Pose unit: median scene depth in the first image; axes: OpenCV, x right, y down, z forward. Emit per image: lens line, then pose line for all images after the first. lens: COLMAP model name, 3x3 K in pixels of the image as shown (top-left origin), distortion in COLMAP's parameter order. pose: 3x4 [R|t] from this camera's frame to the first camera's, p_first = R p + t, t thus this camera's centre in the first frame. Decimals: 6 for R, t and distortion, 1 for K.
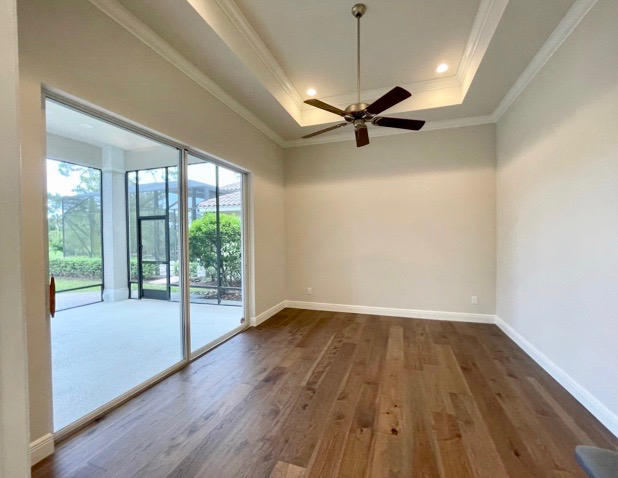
lens RADIAL K [[260.2, 0, 310.5], [0, 260.2, 240.0], [0, 0, 1]] dist [0.002640, 0.000215]
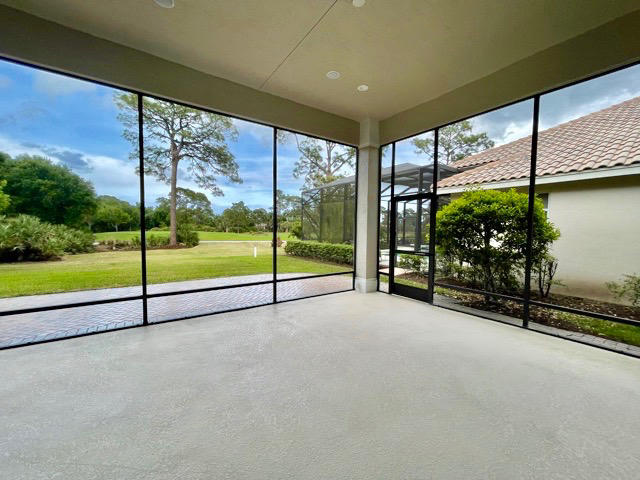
lens RADIAL K [[258.7, 0, 320.9], [0, 258.7, 238.9], [0, 0, 1]] dist [-0.001581, 0.000266]
pose [[0.801385, 0.043812, -0.596543, -0.345608], [-0.026281, 0.998930, 0.038060, 0.020298], [0.597572, -0.014823, 0.801678, 0.188523]]
